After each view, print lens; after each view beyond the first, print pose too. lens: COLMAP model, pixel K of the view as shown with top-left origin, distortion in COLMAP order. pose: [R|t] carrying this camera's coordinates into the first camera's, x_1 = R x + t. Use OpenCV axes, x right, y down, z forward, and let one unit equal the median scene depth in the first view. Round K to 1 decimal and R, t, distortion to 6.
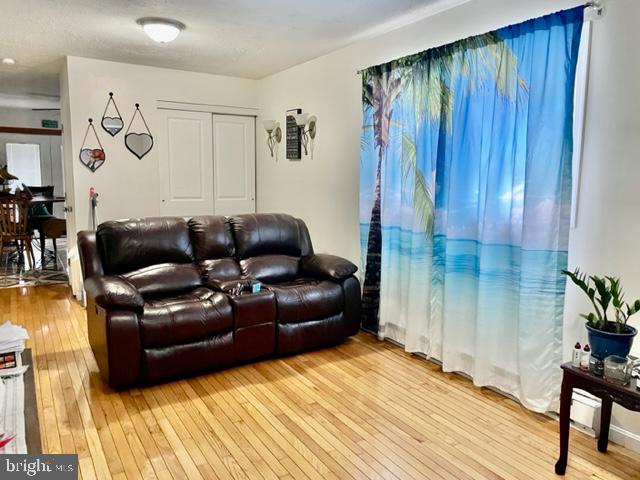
lens RADIAL K [[480.6, 0, 320.0], [0, 480.6, 240.0], [0, 0, 1]] dist [0.098640, -0.143615]
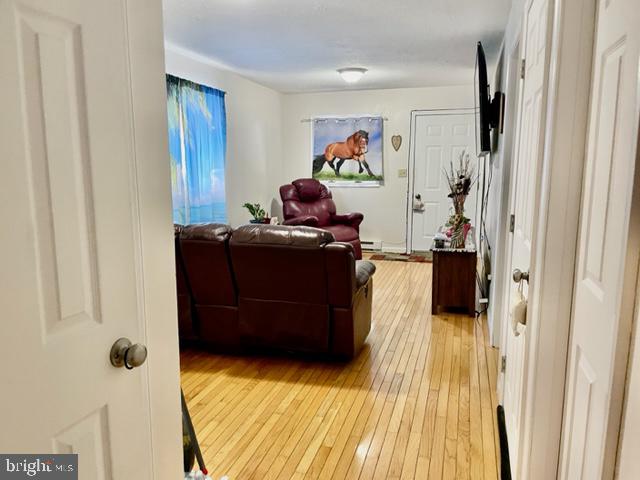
lens RADIAL K [[480.6, 0, 320.0], [0, 480.6, 240.0], [0, 0, 1]] dist [0.098640, -0.143615]
pose [[-0.664259, -0.122289, 0.737432, -1.334429], [0.094699, 0.964812, 0.245297, -0.280580], [-0.741480, 0.232775, -0.629304, 1.961755]]
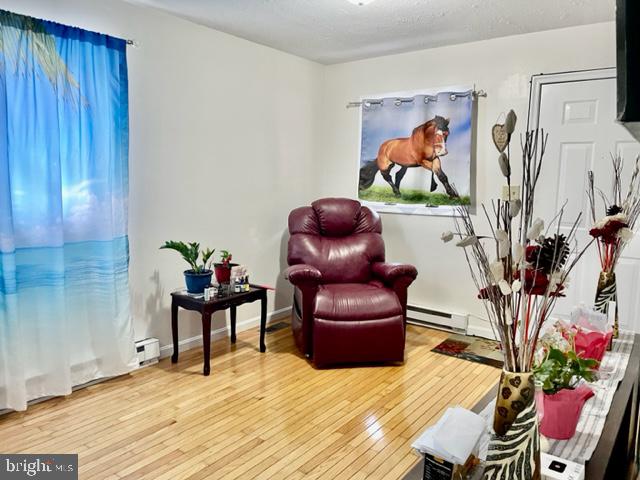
lens RADIAL K [[481.0, 0, 320.0], [0, 481.0, 240.0], [0, 0, 1]] dist [0.000519, -0.002906]
pose [[-0.360487, -0.133399, 0.923176, -0.756749], [0.107428, 0.977197, 0.183155, -0.127748], [-0.926557, 0.165200, -0.337936, 0.896746]]
